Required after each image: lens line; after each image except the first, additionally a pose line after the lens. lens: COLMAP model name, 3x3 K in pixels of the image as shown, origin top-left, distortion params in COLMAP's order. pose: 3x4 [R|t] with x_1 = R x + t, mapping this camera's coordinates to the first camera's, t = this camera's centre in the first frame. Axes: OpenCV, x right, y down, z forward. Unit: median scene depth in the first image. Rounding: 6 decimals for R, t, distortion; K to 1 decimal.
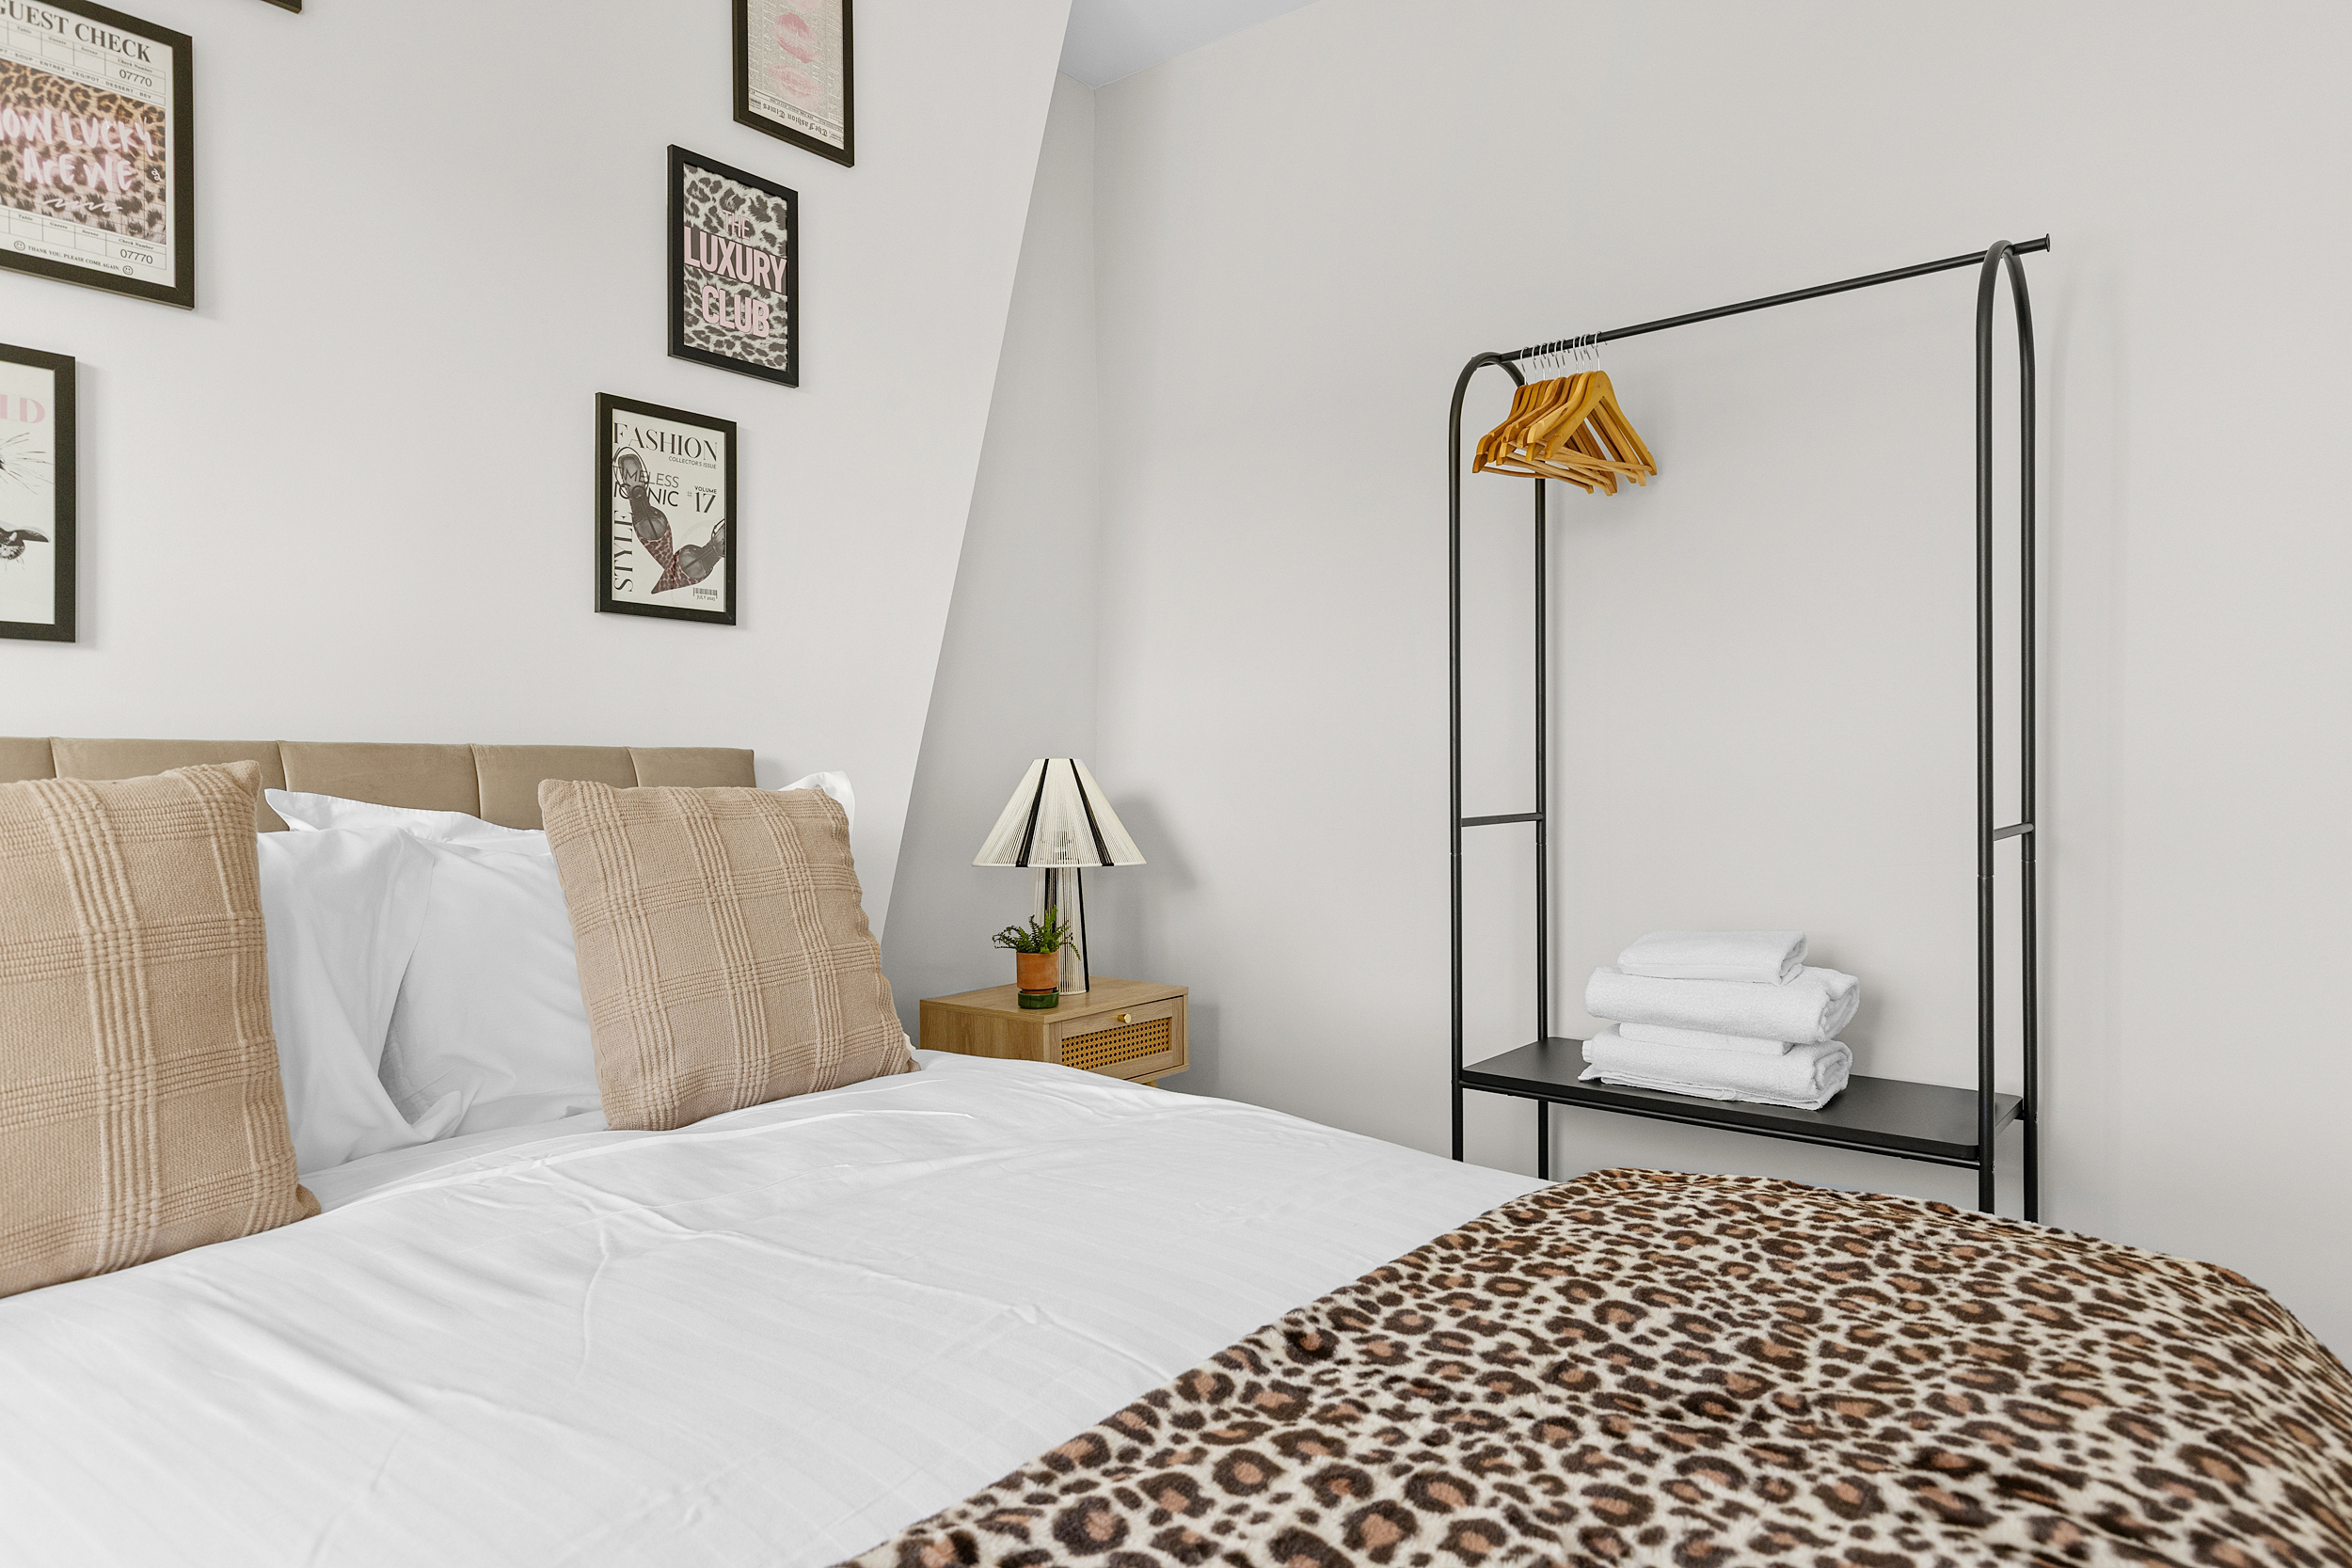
lens RADIAL K [[1410.6, 0, 1175.0], [0, 1410.6, 784.5], [0, 0, 1]] dist [0.005593, 0.000196]
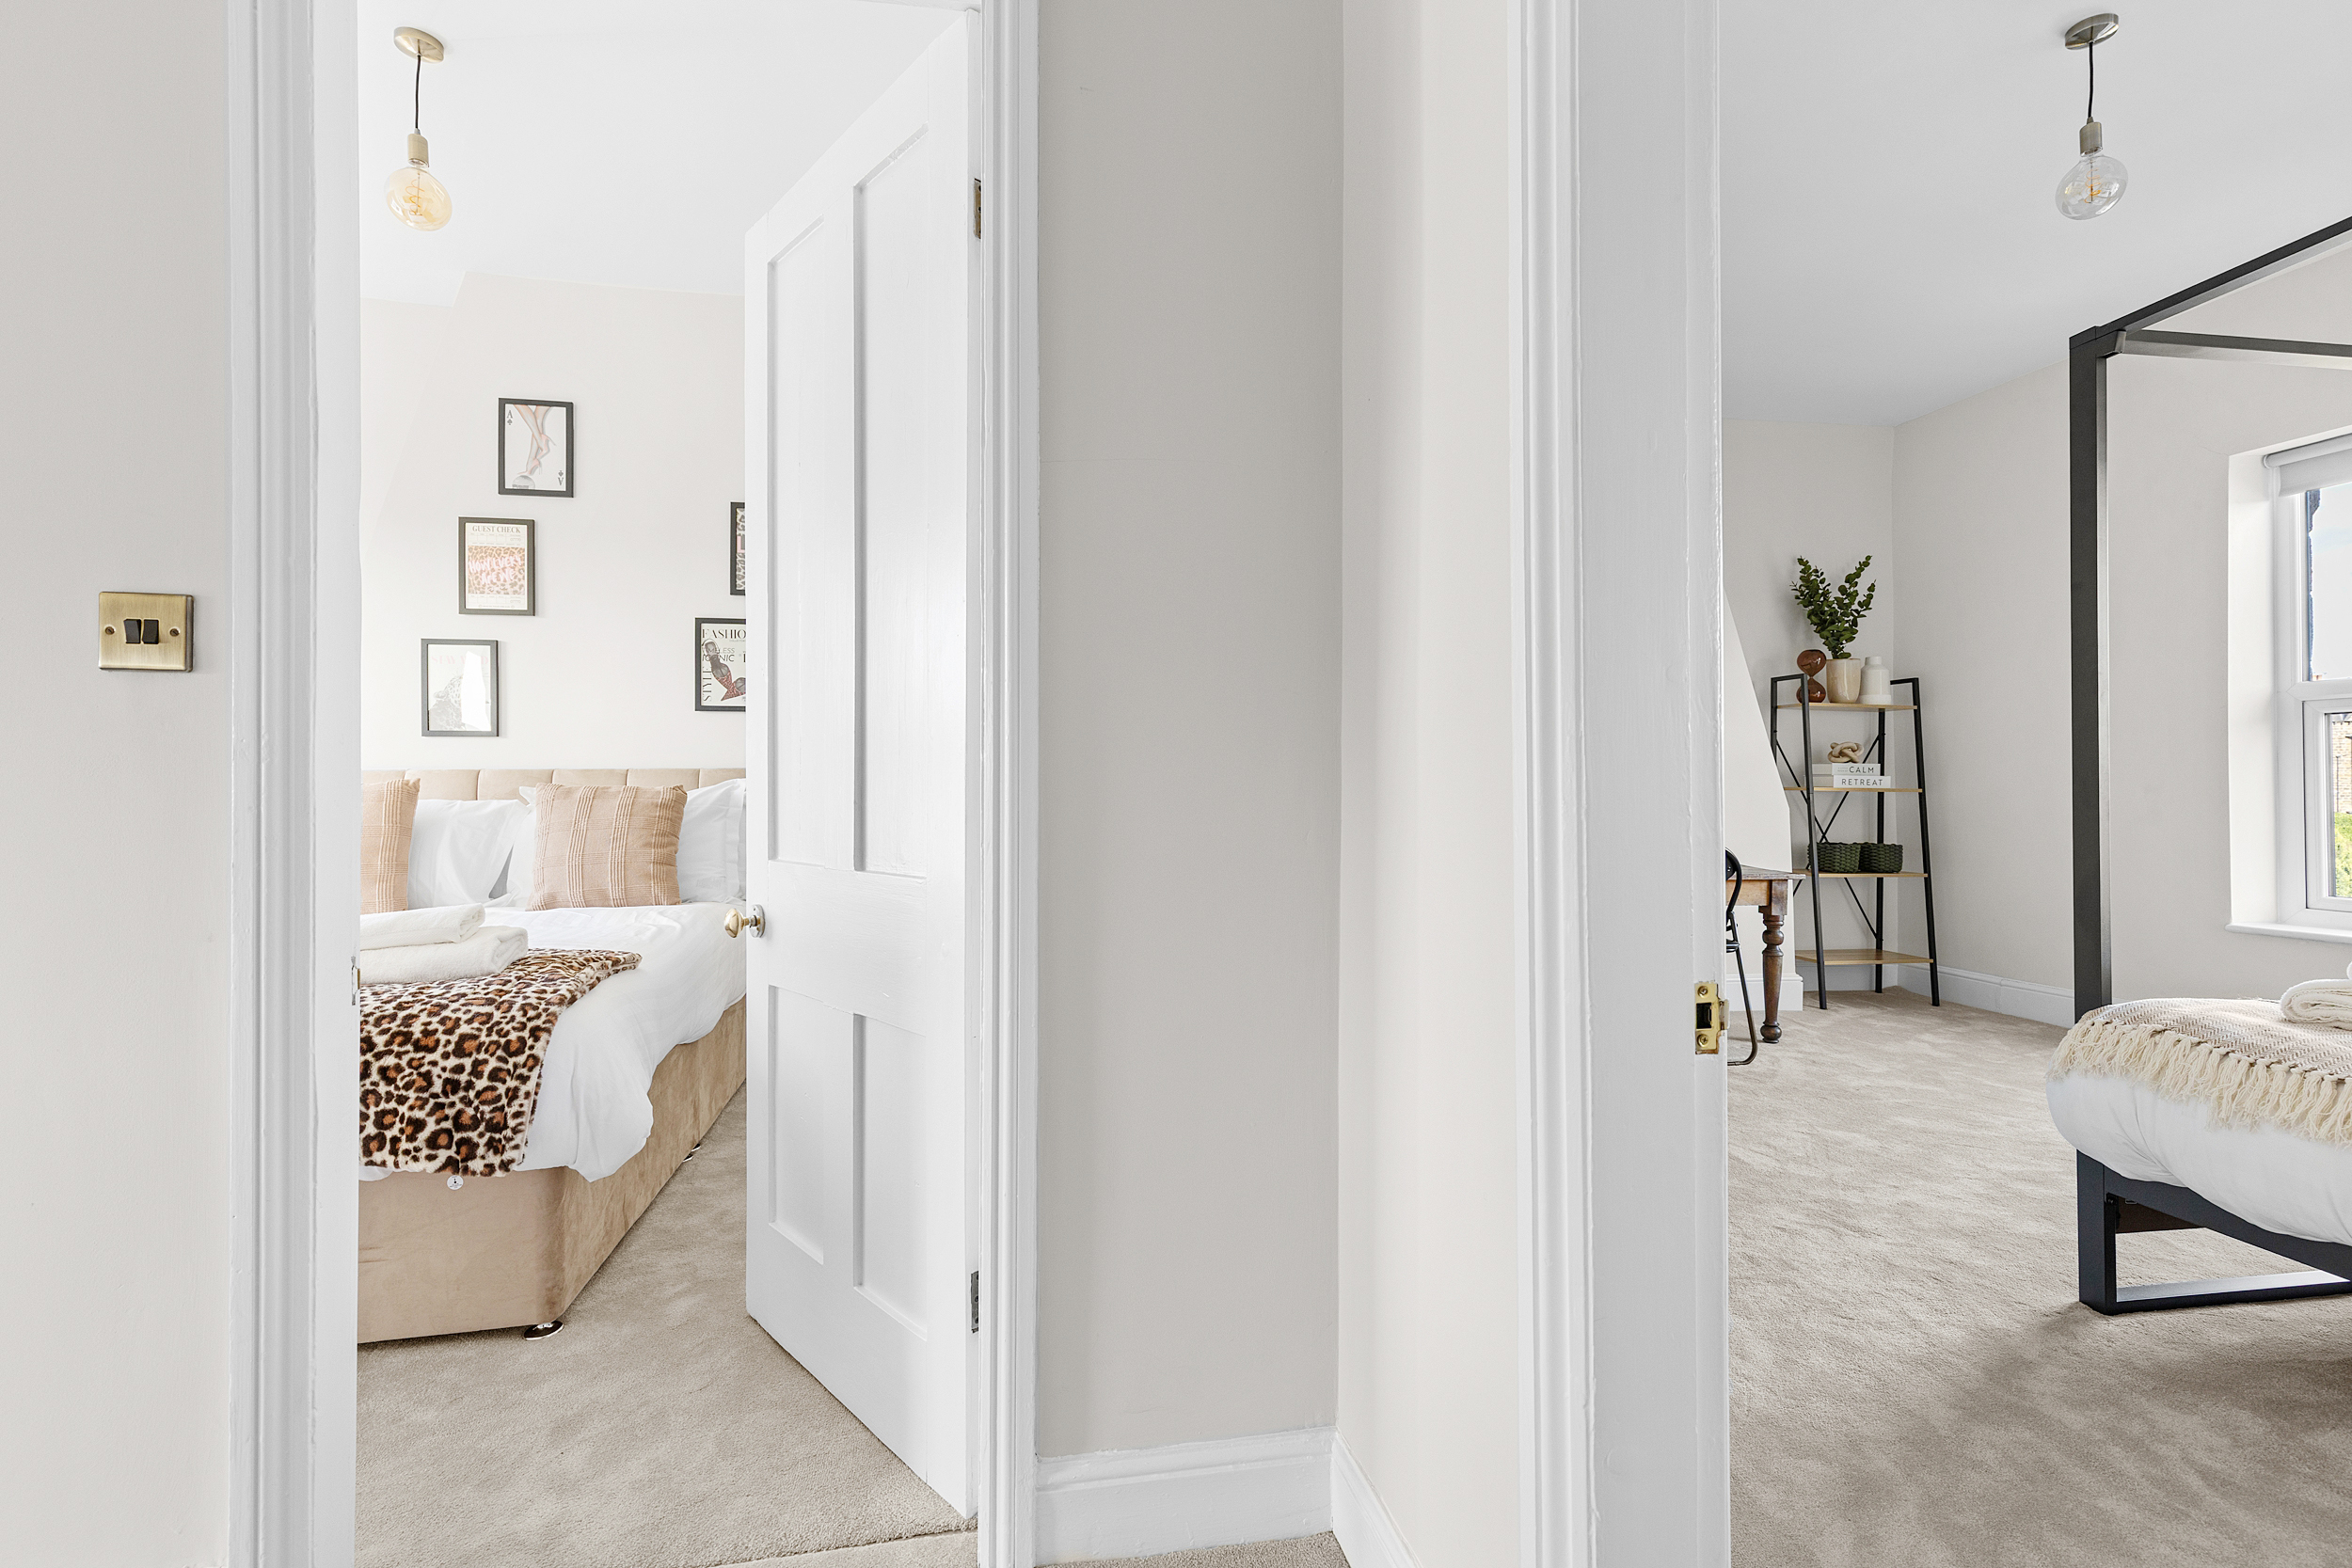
lens RADIAL K [[1053.8, 0, 1185.6], [0, 1053.8, 780.9], [0, 0, 1]] dist [0.003810, -0.000559]
pose [[0.772057, -0.003057, -0.635545, 1.293402], [0.000369, 0.999990, -0.004363, 0.001789], [0.635553, 0.003134, 0.772051, 0.160033]]
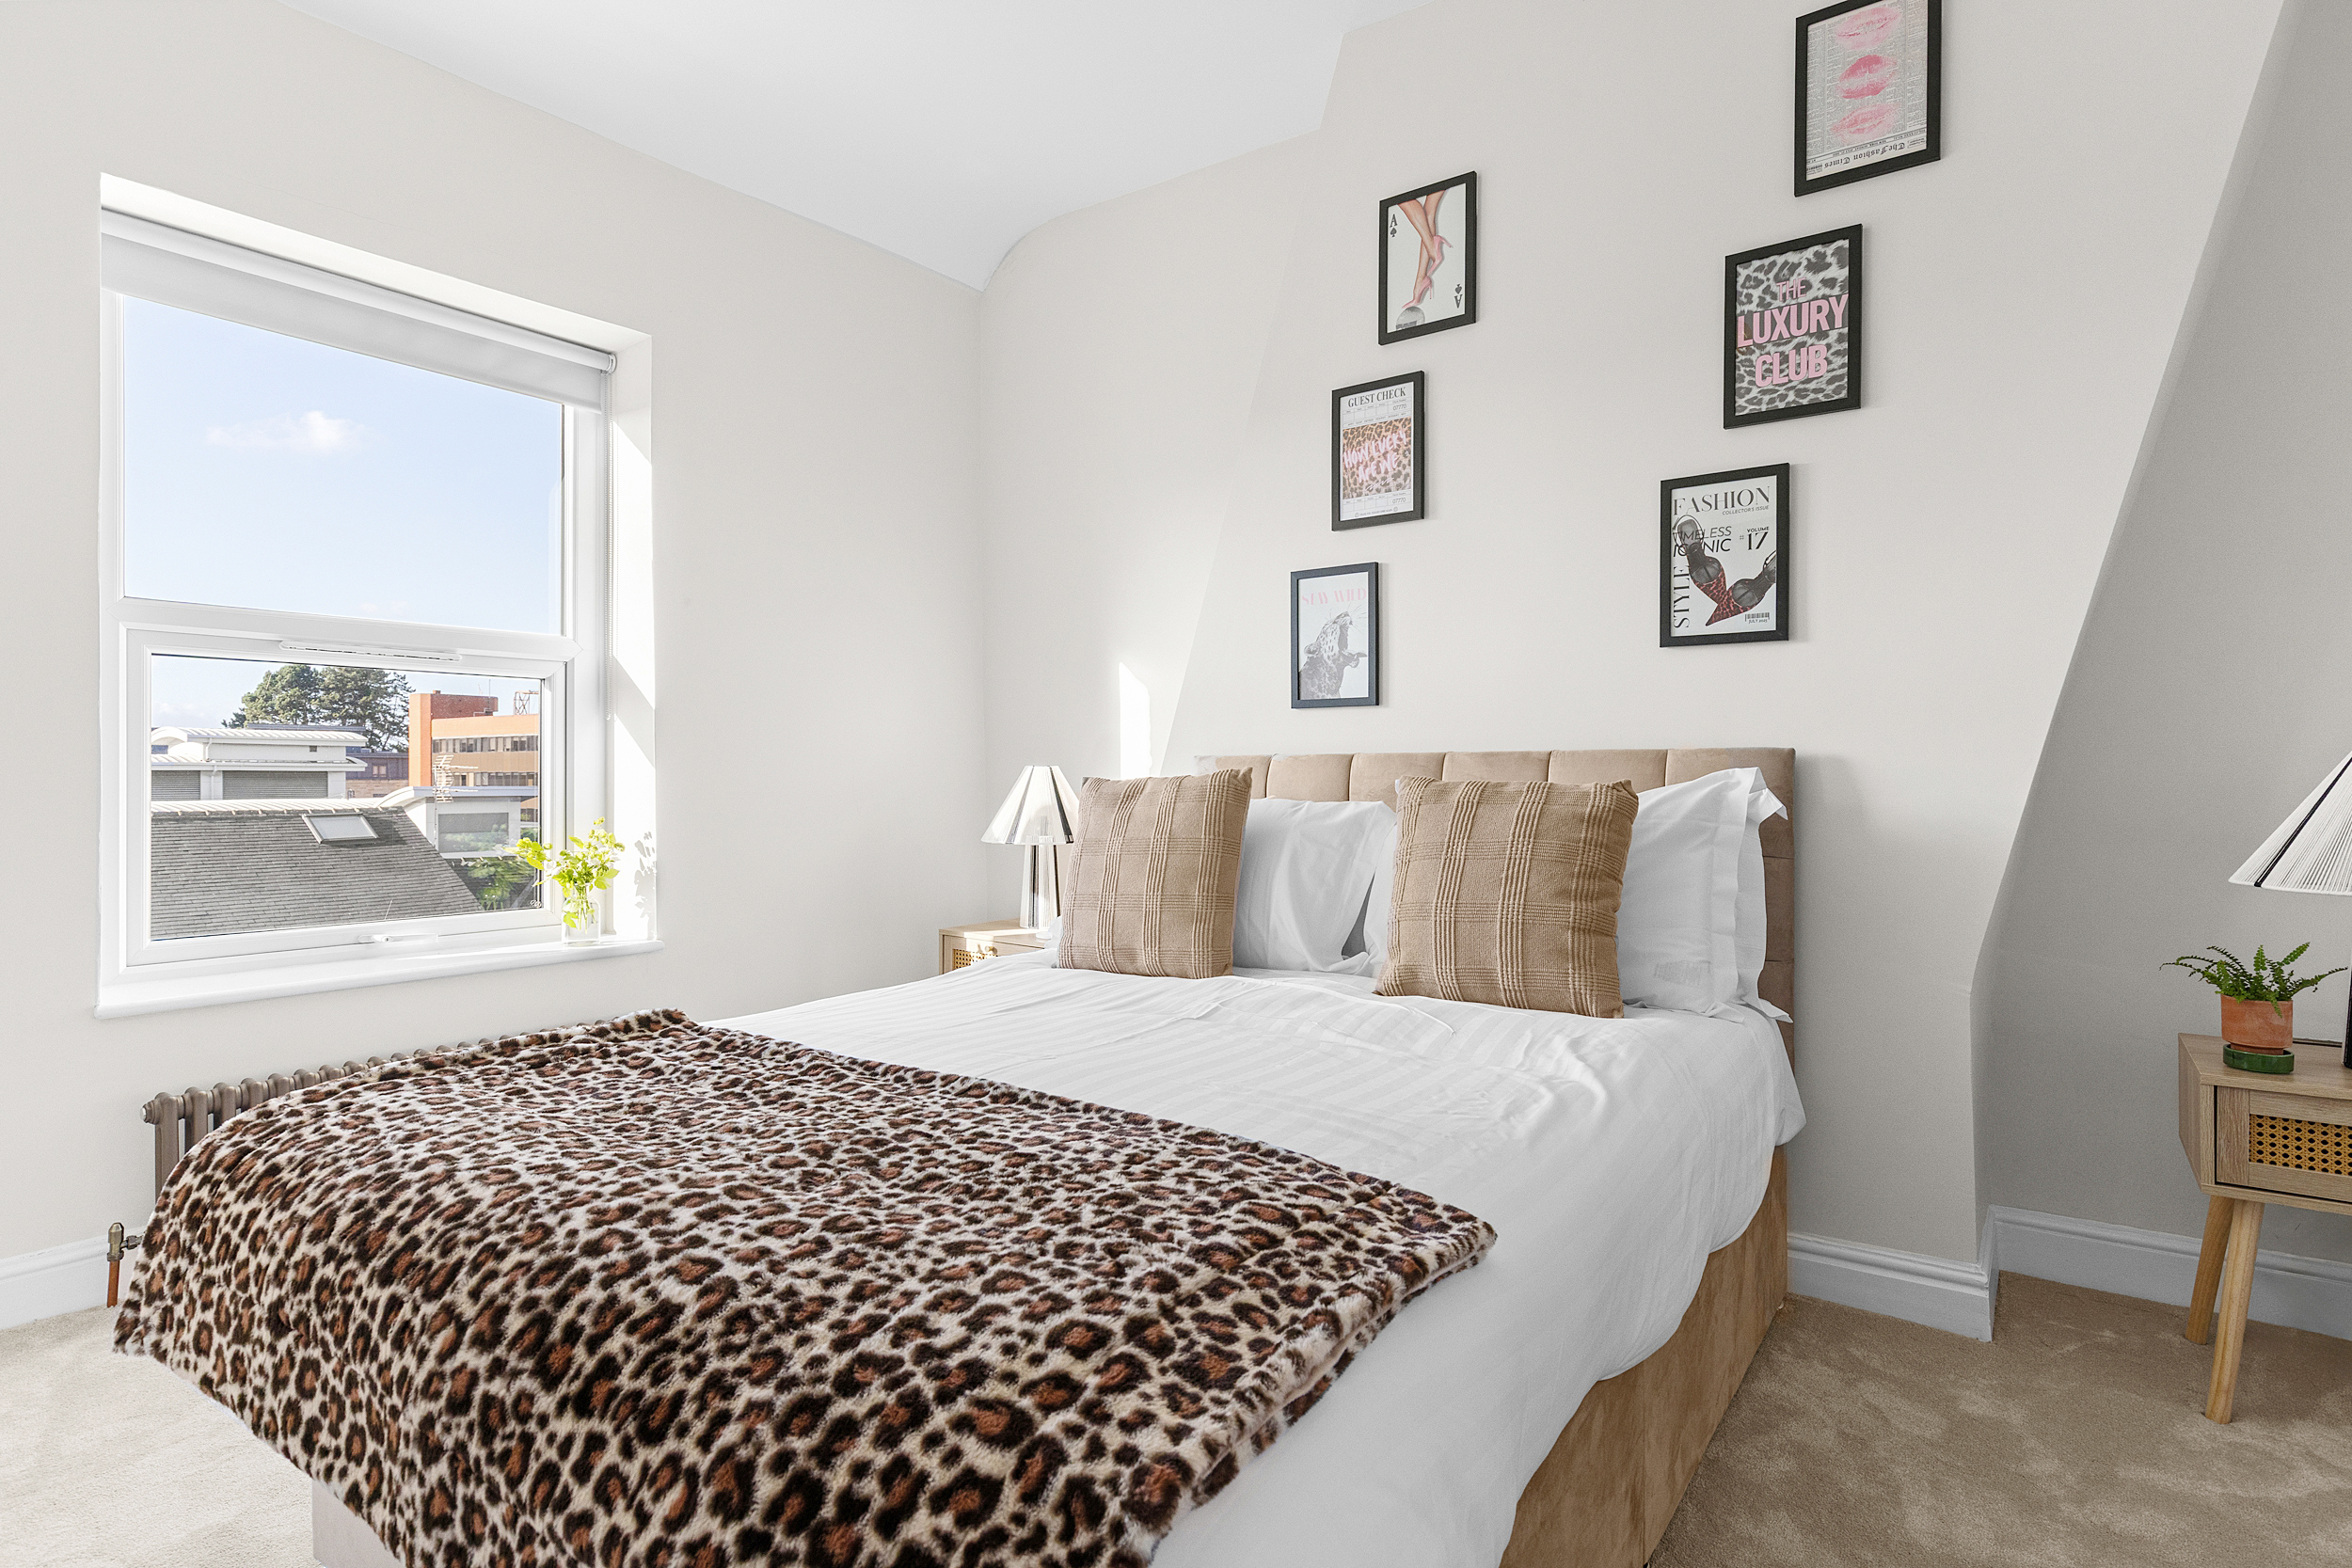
lens RADIAL K [[1196.3, 0, 1190.5], [0, 1196.3, 779.3], [0, 0, 1]] dist [-0.004356, -0.000013]
pose [[0.050301, 0.005827, -0.998717, 0.663893], [-0.003253, 0.999979, 0.005671, -0.003908], [0.998729, 0.002963, 0.050319, 0.490056]]
